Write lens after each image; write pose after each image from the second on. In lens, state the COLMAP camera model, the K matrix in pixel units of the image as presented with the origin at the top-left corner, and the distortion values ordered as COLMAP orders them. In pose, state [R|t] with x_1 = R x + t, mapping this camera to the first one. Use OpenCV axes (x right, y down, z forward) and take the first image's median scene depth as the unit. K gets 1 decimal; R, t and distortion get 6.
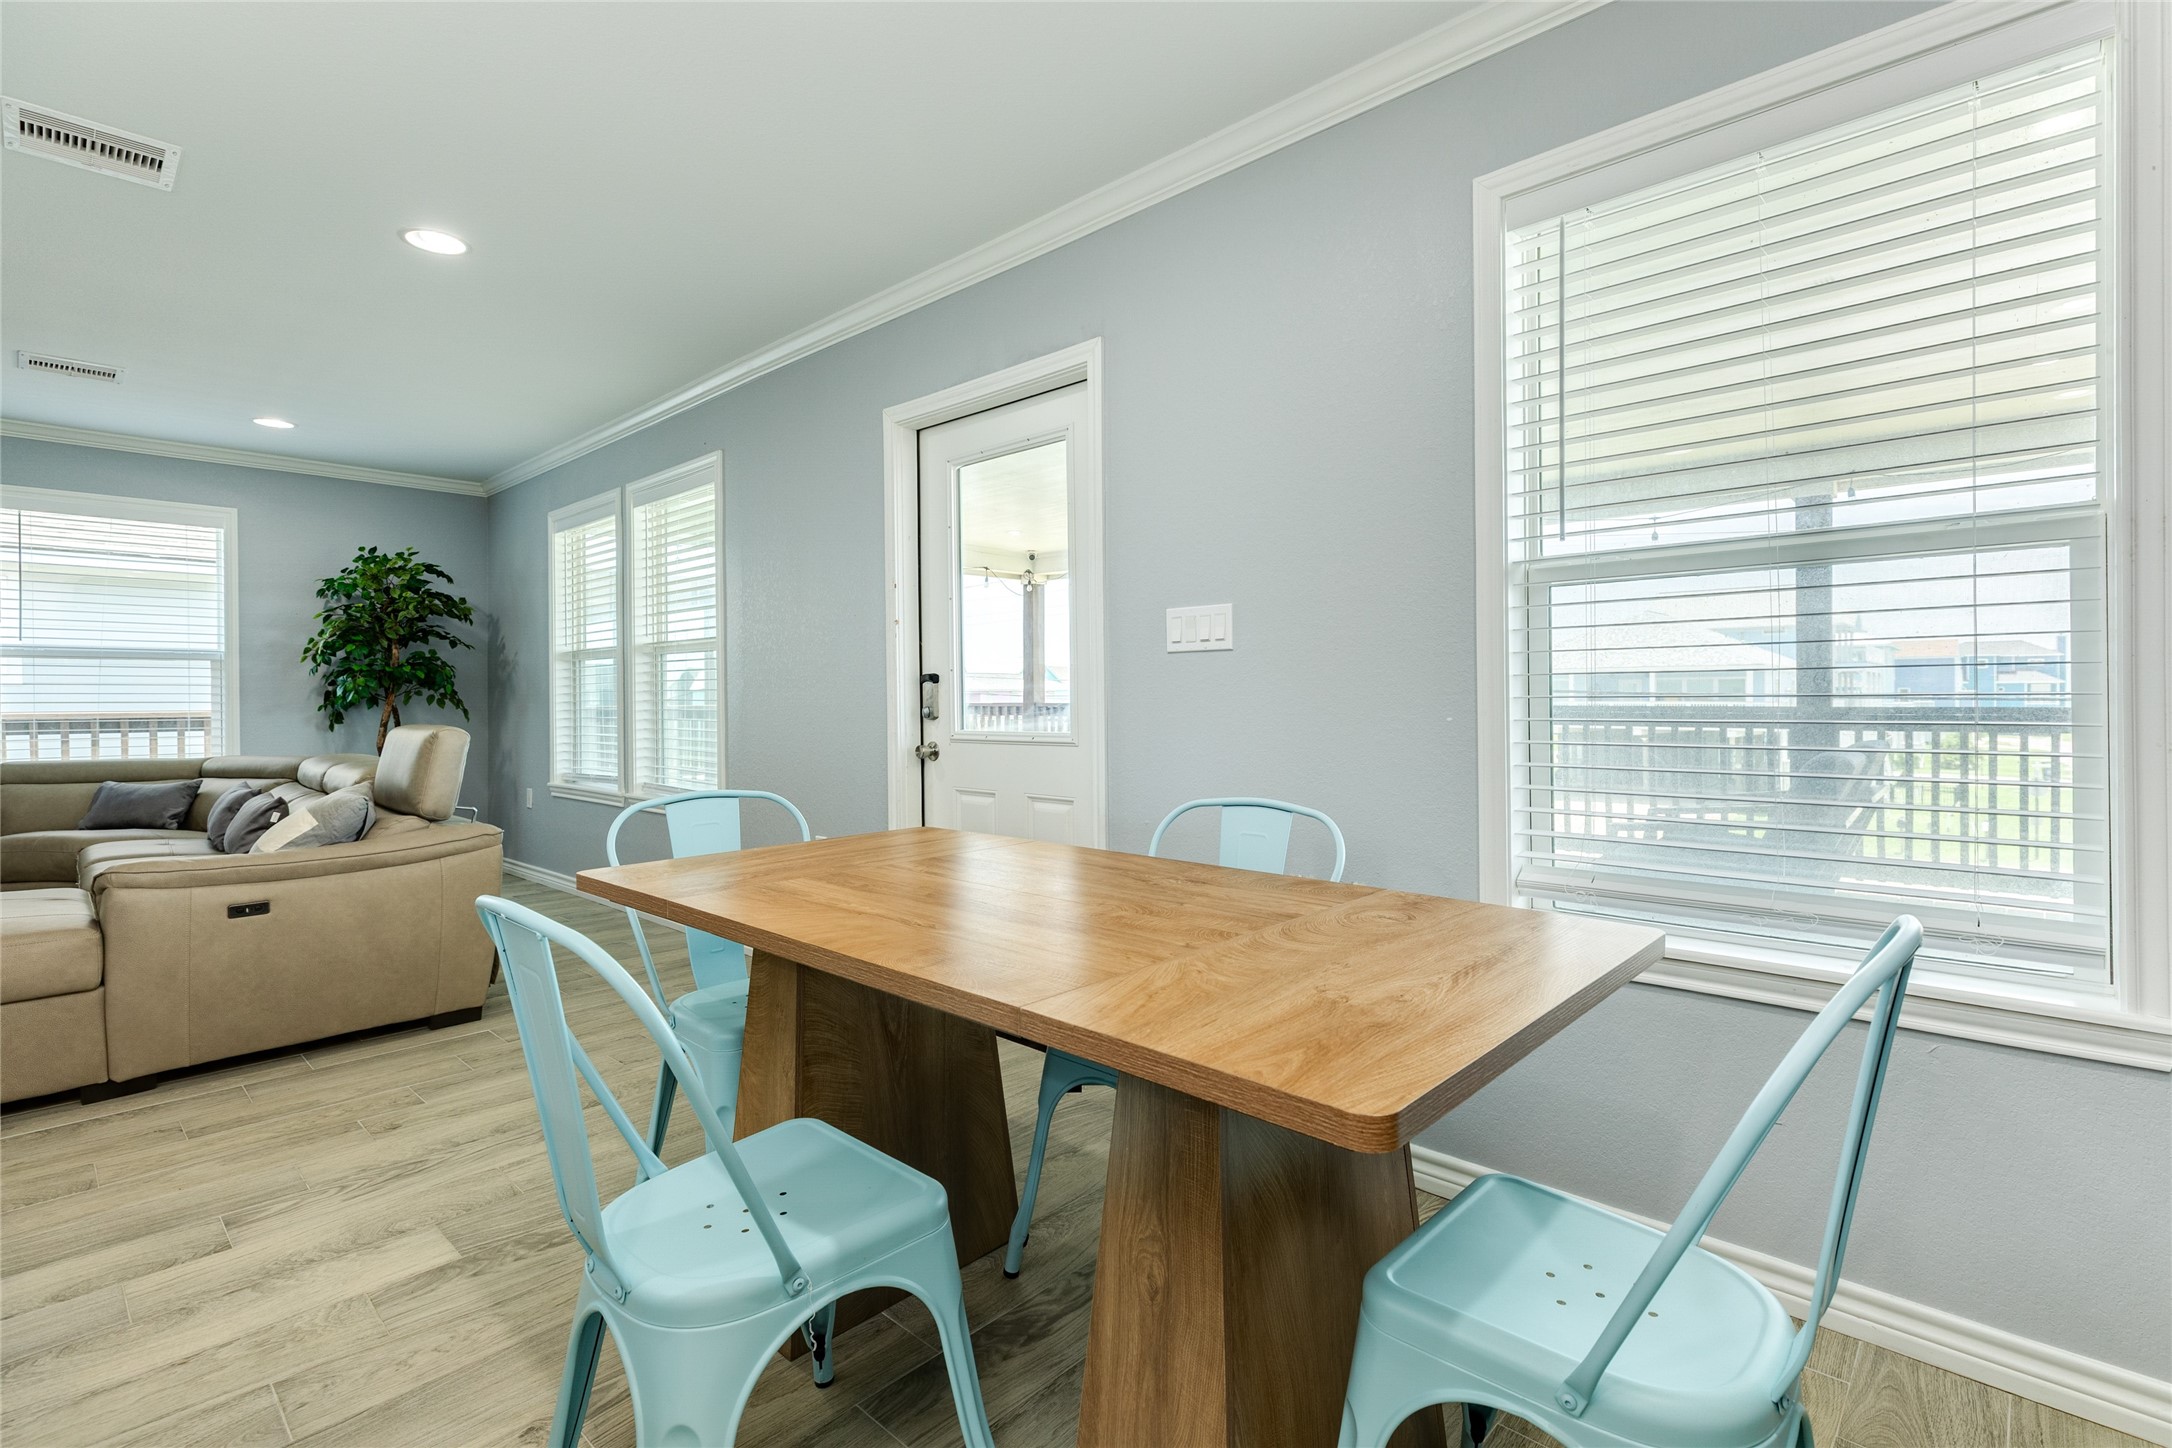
lens RADIAL K [[1007.4, 0, 1096.6], [0, 1007.4, 709.7], [0, 0, 1]] dist [-0.003446, 0.000736]
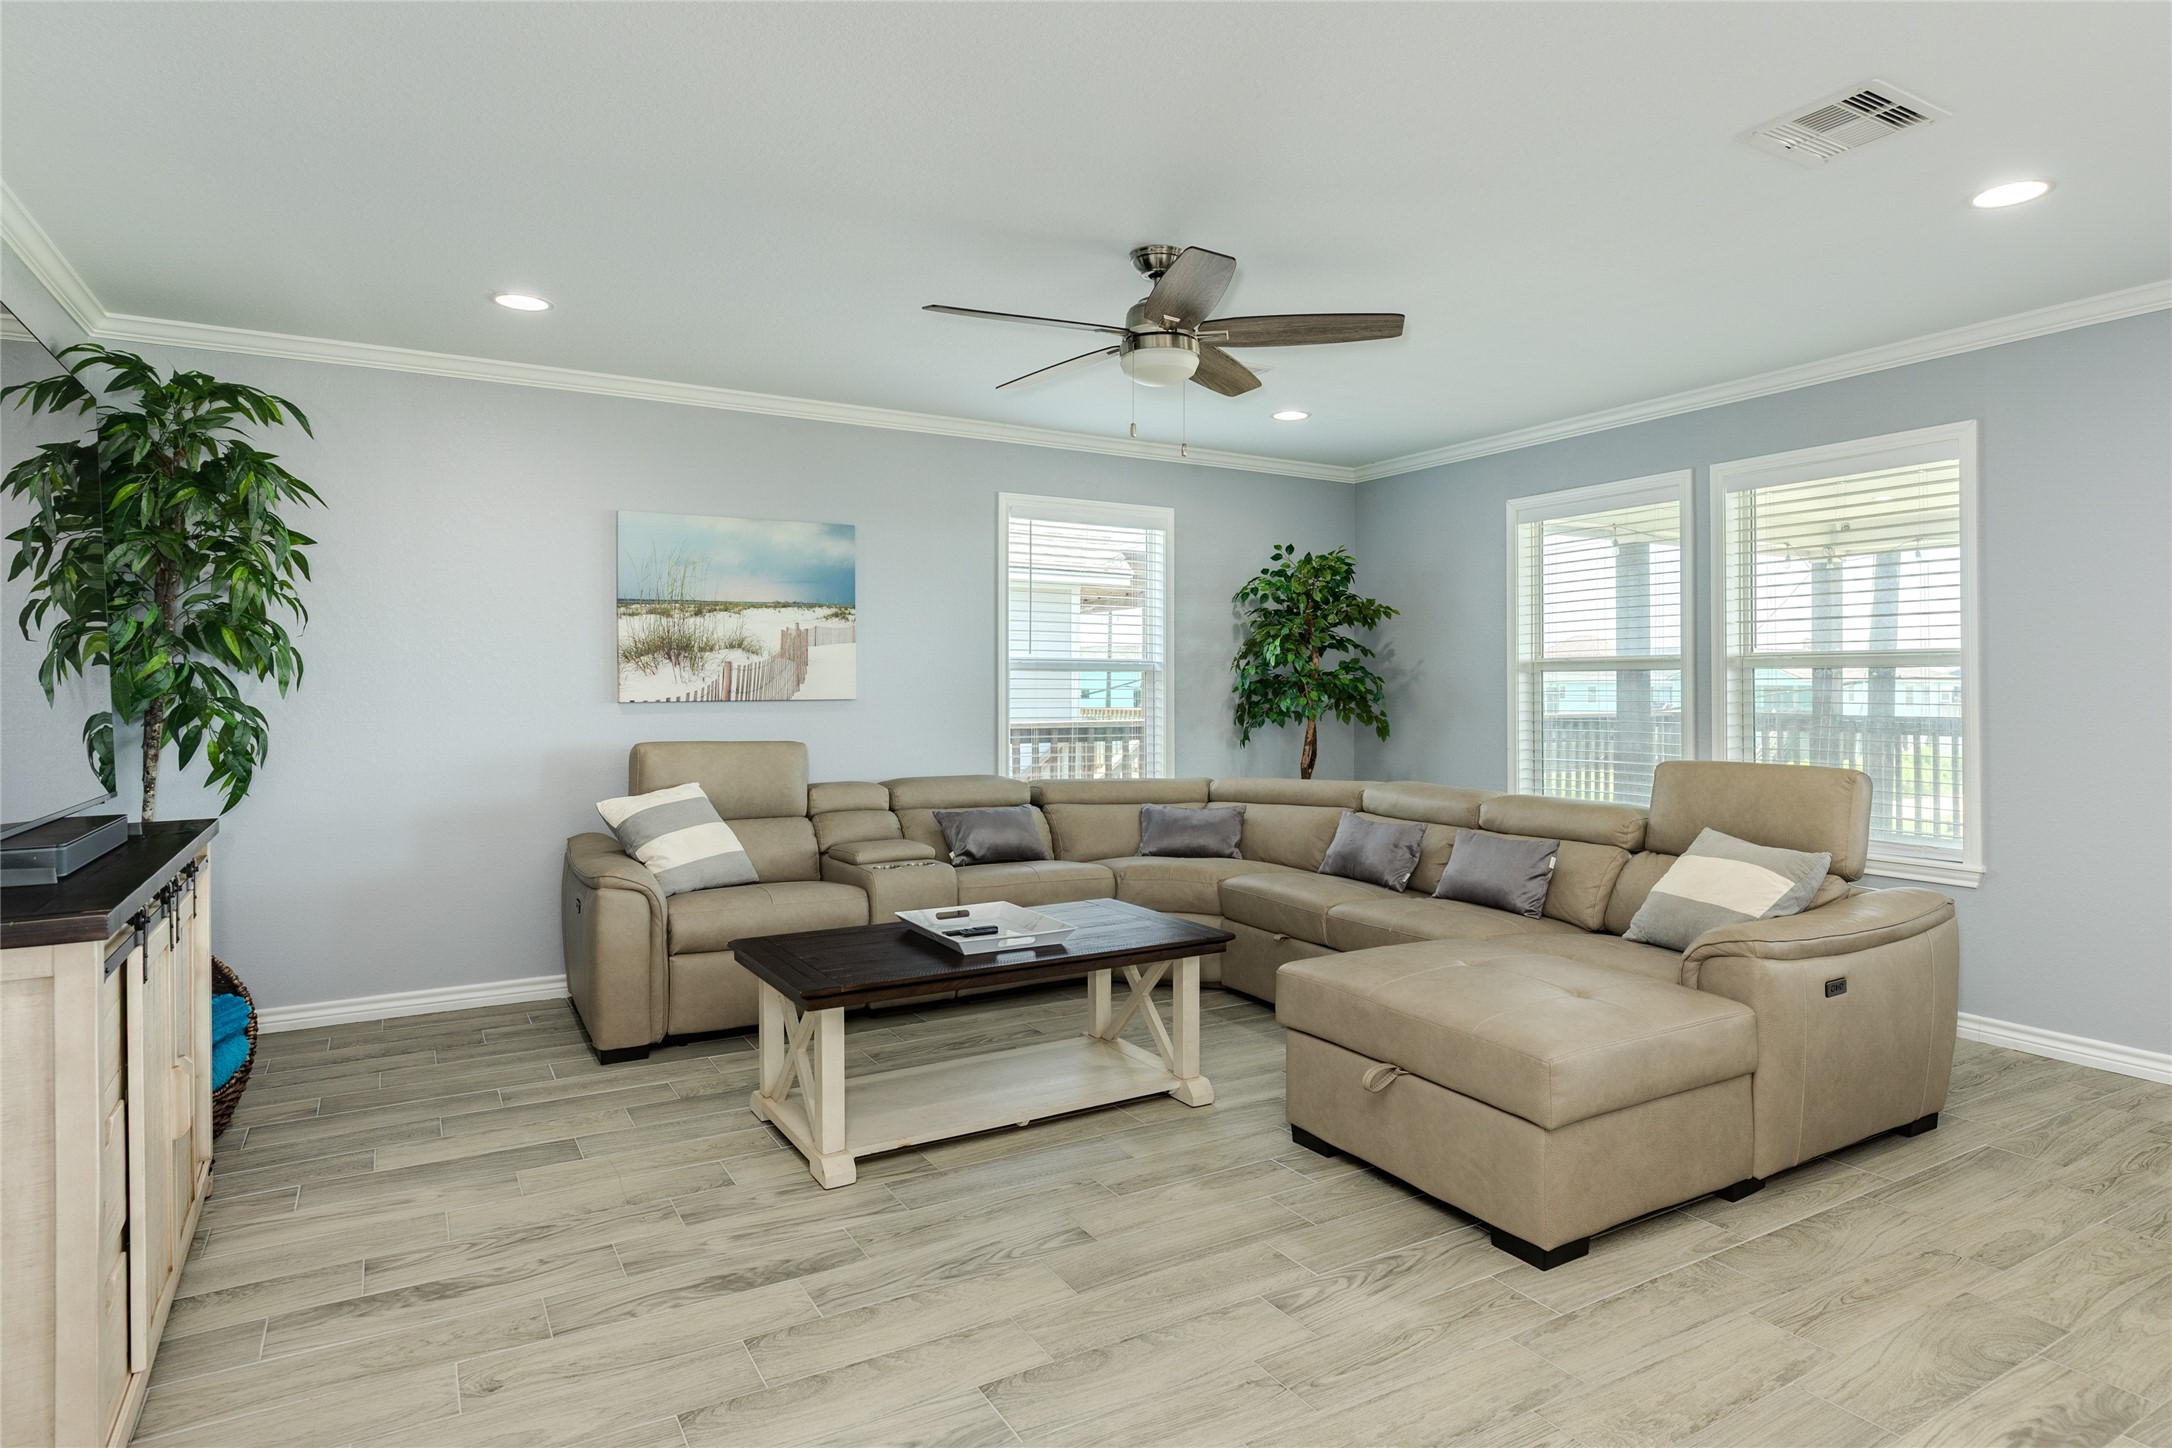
lens RADIAL K [[1201.1, 0, 1091.5], [0, 1201.1, 702.4], [0, 0, 1]] dist [0.002880, -0.000049]
pose [[0.959917, 0.011088, -0.280064, -0.676351], [-0.010888, 0.999938, 0.002271, -0.024359], [0.280072, 0.000869, 0.959979, -0.098345]]
